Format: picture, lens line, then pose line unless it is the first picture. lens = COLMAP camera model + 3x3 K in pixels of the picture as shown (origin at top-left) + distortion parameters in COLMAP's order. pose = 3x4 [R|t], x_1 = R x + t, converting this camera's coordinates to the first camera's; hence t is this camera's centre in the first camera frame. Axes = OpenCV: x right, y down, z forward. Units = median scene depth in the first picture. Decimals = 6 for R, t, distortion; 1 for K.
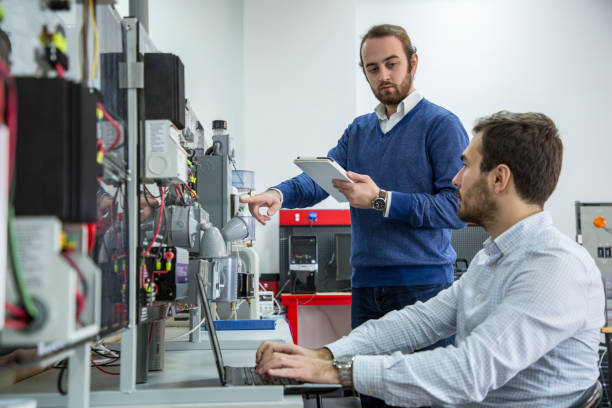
lens RADIAL K [[786.6, 0, 306.0], [0, 786.6, 204.0], [0, 0, 1]] dist [0.157674, -0.074229]
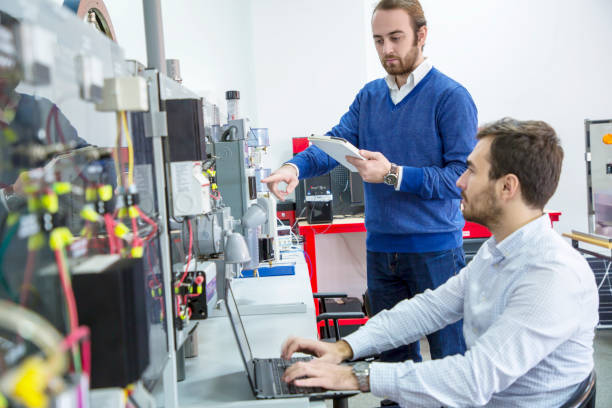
lens RADIAL K [[791.9, 0, 306.0], [0, 791.9, 204.0], [0, 0, 1]] dist [0.134356, -0.000989]
pose [[0.999157, -0.036011, -0.019730, 0.000284], [0.038738, 0.986013, 0.162107, -0.196487], [0.013617, -0.162734, 0.986576, -0.064060]]
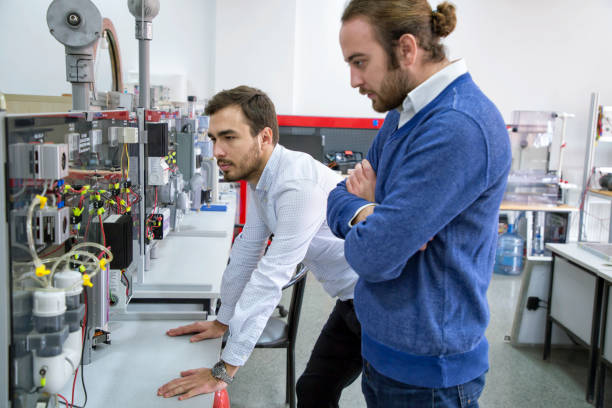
lens RADIAL K [[660.6, 0, 306.0], [0, 660.6, 204.0], [0, 0, 1]] dist [0.071975, -0.000353]
pose [[0.997842, 0.048011, 0.044786, 0.117865], [-0.057918, 0.964937, 0.256013, -0.403538], [-0.030925, -0.258055, 0.965635, -0.616966]]
